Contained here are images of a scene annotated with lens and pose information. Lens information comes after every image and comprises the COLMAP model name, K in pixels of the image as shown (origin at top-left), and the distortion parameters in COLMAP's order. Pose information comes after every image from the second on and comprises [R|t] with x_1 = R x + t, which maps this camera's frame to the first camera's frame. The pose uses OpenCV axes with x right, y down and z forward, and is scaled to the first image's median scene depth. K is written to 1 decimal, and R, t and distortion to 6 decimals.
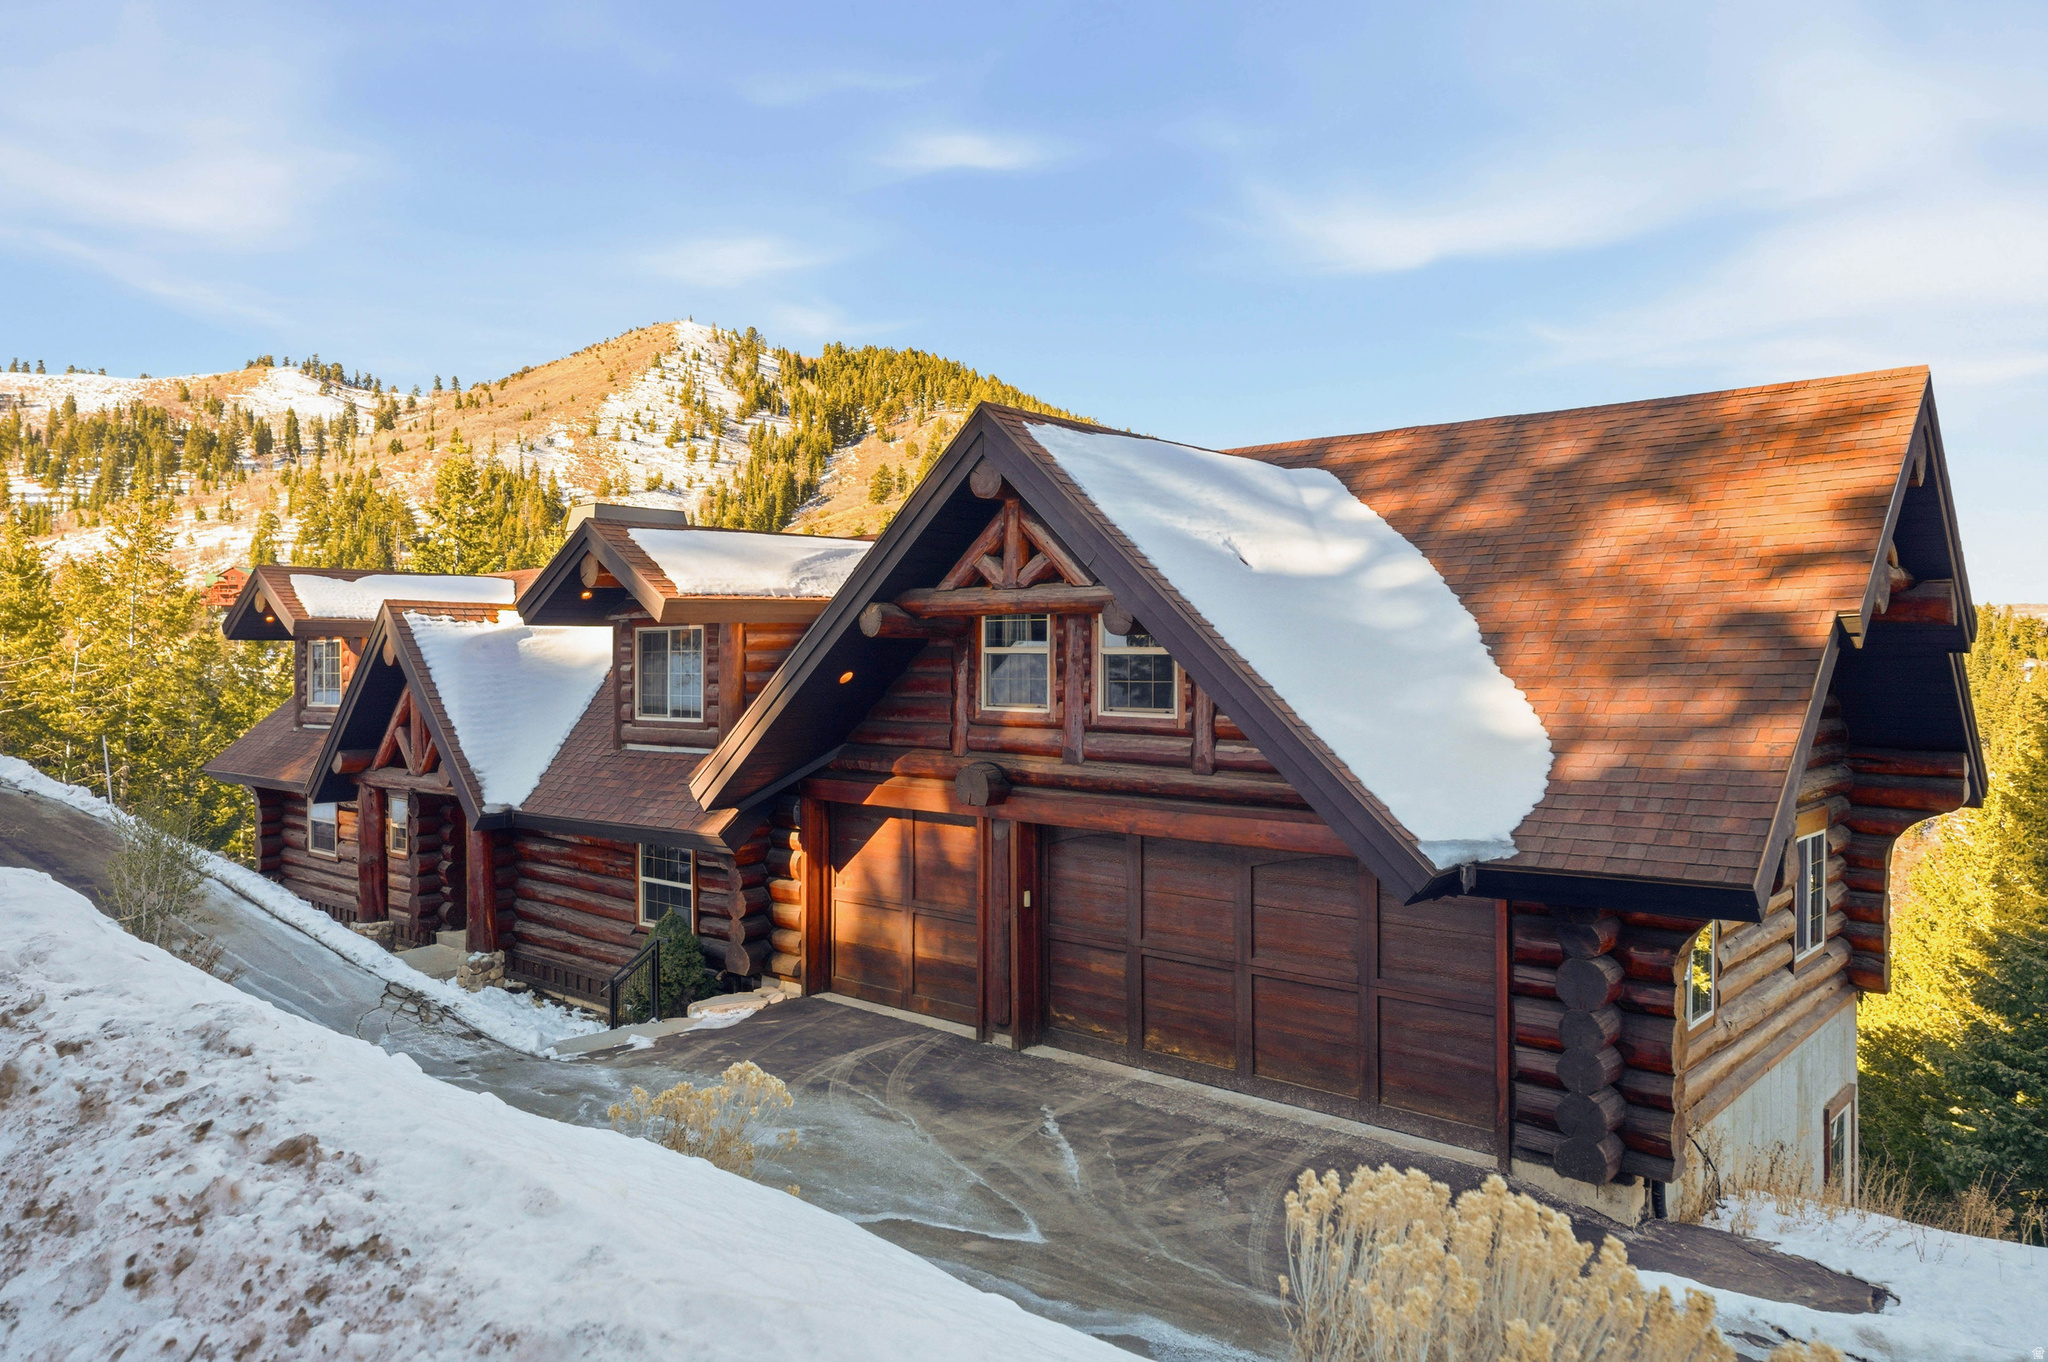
lens RADIAL K [[1385.5, 0, 1024.0], [0, 1385.5, 680.0], [0, 0, 1]] dist [0.020616, 0.002628]
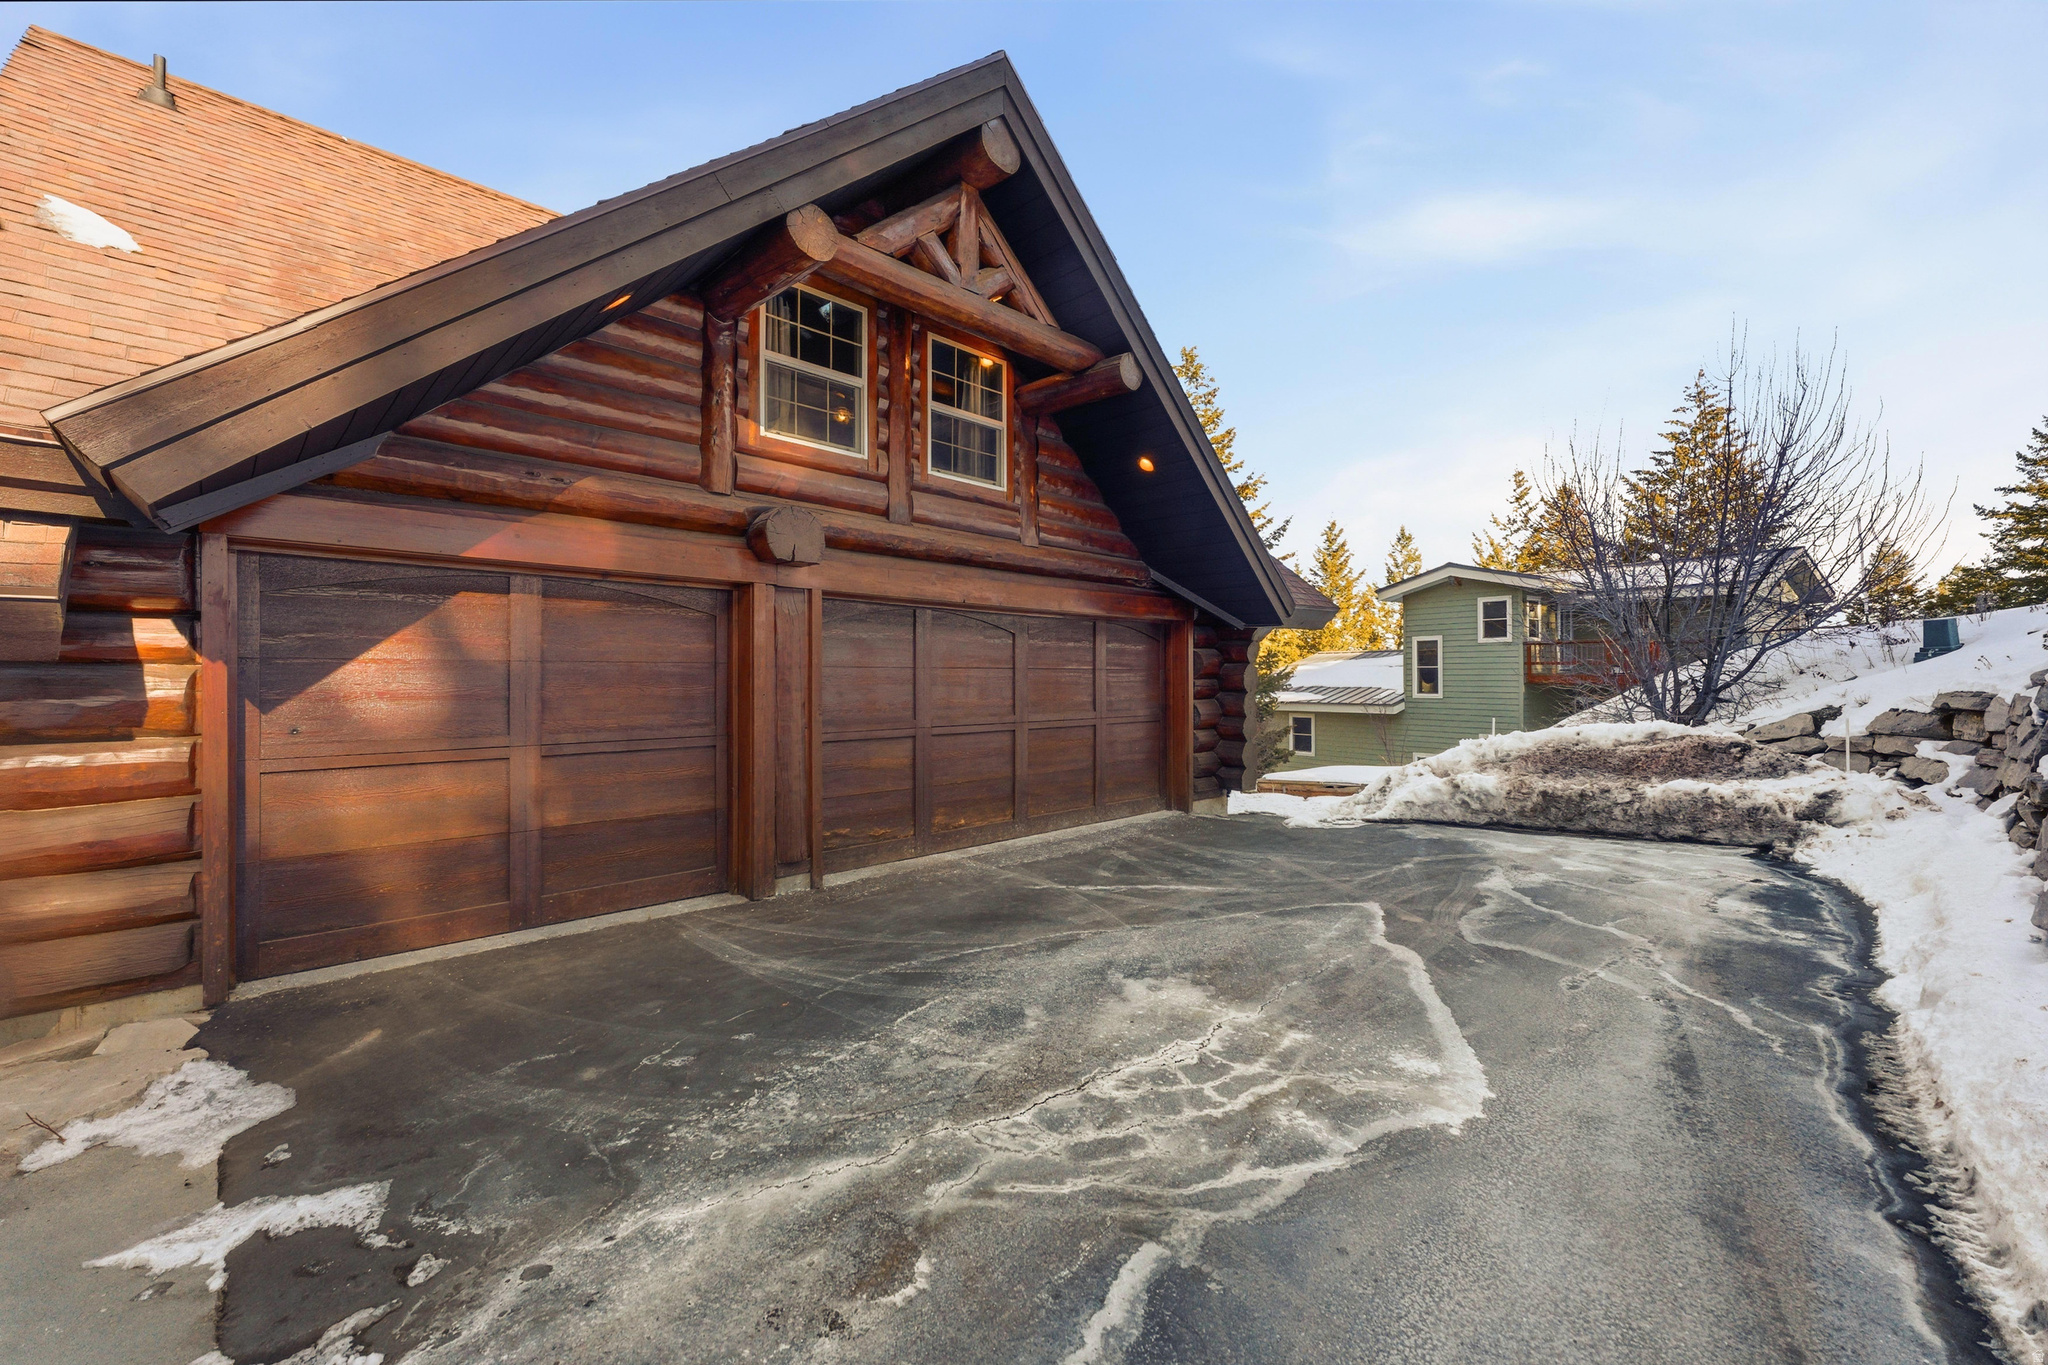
lens RADIAL K [[827.2, 0, 1022.8], [0, 827.2, 687.2], [0, 0, 1]] dist [-0.001461, 0.000021]
pose [[0.049195, -0.009081, 0.998748, -0.460264], [0.009544, 0.999917, 0.008622, 0.152329], [-0.998744, 0.009108, 0.049278, 0.861672]]
